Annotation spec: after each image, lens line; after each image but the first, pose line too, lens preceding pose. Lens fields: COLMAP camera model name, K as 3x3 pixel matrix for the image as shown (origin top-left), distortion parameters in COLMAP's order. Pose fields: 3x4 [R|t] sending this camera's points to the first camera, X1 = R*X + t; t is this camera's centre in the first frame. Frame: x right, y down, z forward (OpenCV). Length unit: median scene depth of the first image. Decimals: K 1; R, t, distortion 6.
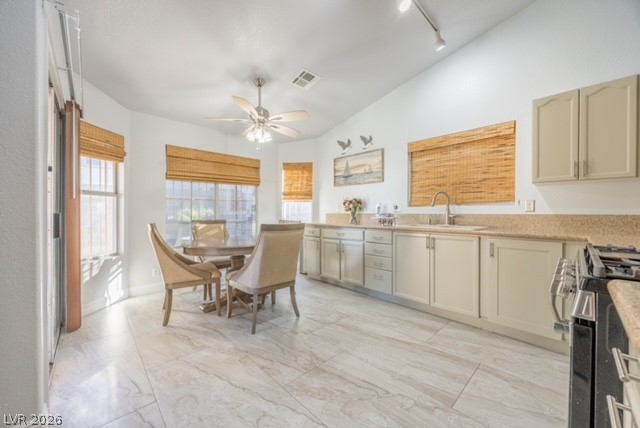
lens RADIAL K [[270.8, 0, 334.5], [0, 270.8, 215.3], [0, 0, 1]] dist [-0.000098, 0.000127]
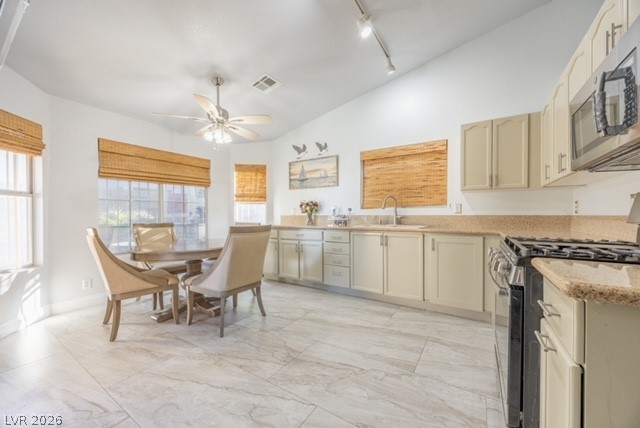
lens RADIAL K [[264.4, 0, 342.6], [0, 264.4, 218.6], [0, 0, 1]] dist [0.000365, 0.000339]
pose [[0.966152, -0.008797, 0.257825, -0.096262], [0.007163, 0.999948, 0.007278, -0.000405], [-0.257875, -0.005185, 0.966164, -0.039617]]
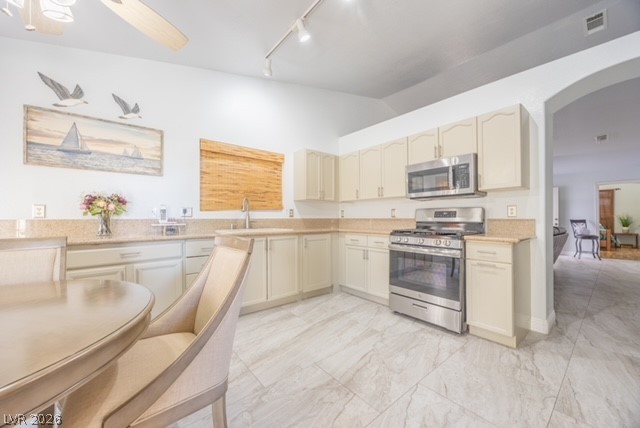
lens RADIAL K [[246.4, 0, 318.4], [0, 246.4, 218.6], [0, 0, 1]] dist [-0.001541, 0.000134]
pose [[0.052183, -0.005353, 0.998623, -0.588940], [0.011516, 0.999922, 0.004758, -0.007263], [-0.998571, 0.011252, 0.052241, 0.675121]]
